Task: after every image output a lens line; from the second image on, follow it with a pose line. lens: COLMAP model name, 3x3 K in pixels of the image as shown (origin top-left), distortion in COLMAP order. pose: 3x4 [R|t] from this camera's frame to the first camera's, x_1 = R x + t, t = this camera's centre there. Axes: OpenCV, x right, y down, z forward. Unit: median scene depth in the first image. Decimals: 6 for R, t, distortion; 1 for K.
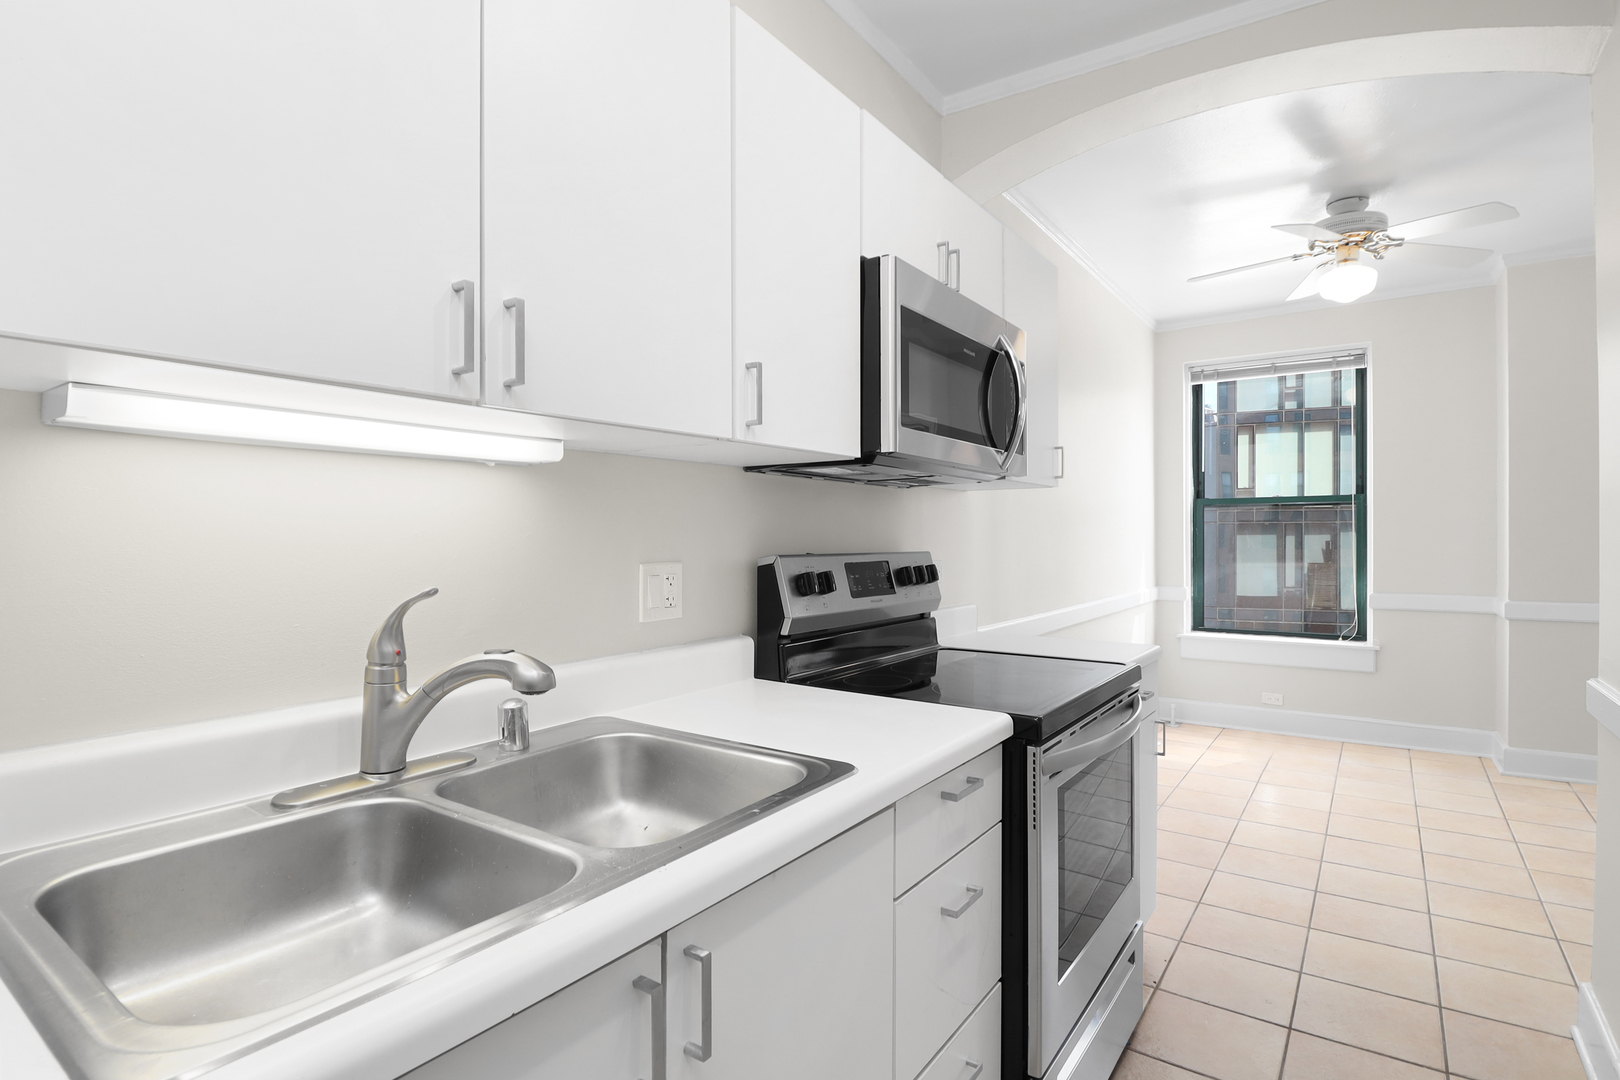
lens RADIAL K [[811.0, 0, 803.7], [0, 811.0, 543.5], [0, 0, 1]] dist [-0.013230, -0.000973]
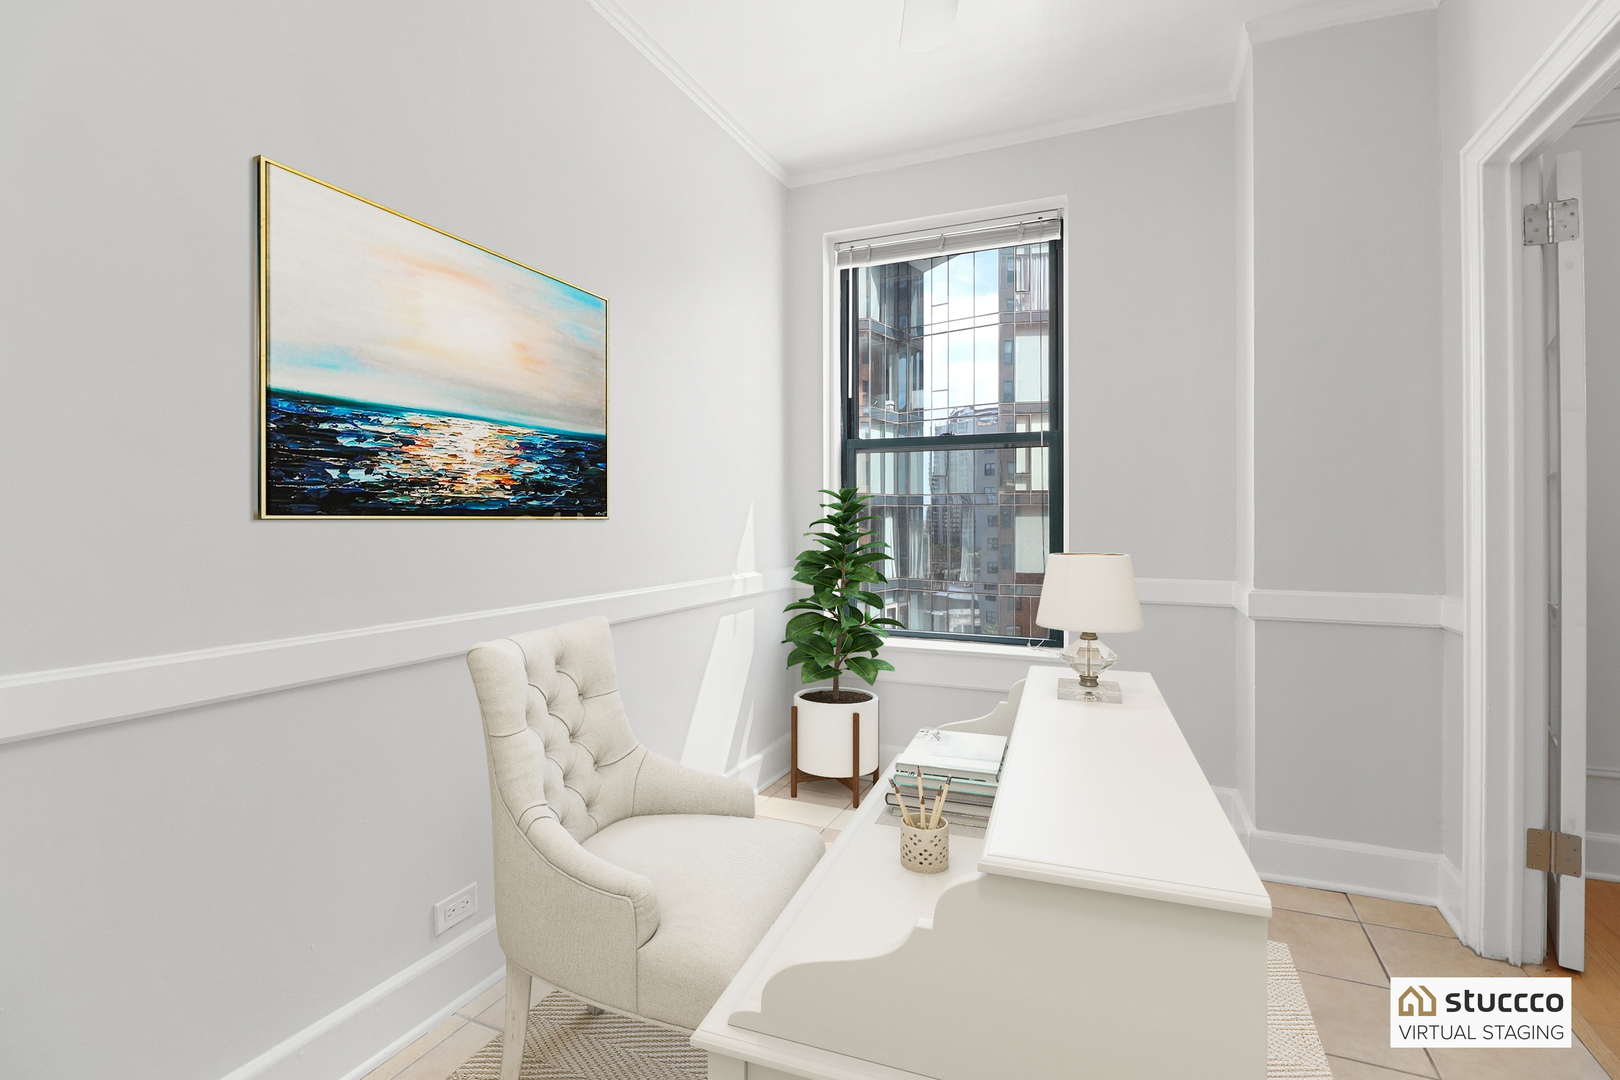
lens RADIAL K [[744.6, 0, 823.7], [0, 744.6, 531.3], [0, 0, 1]] dist [0.002663, -0.002180]
pose [[0.976647, -0.003616, 0.214819, 0.370304], [0.002819, 0.999988, 0.004015, 0.021375], [-0.214831, -0.003315, 0.976646, 0.437320]]
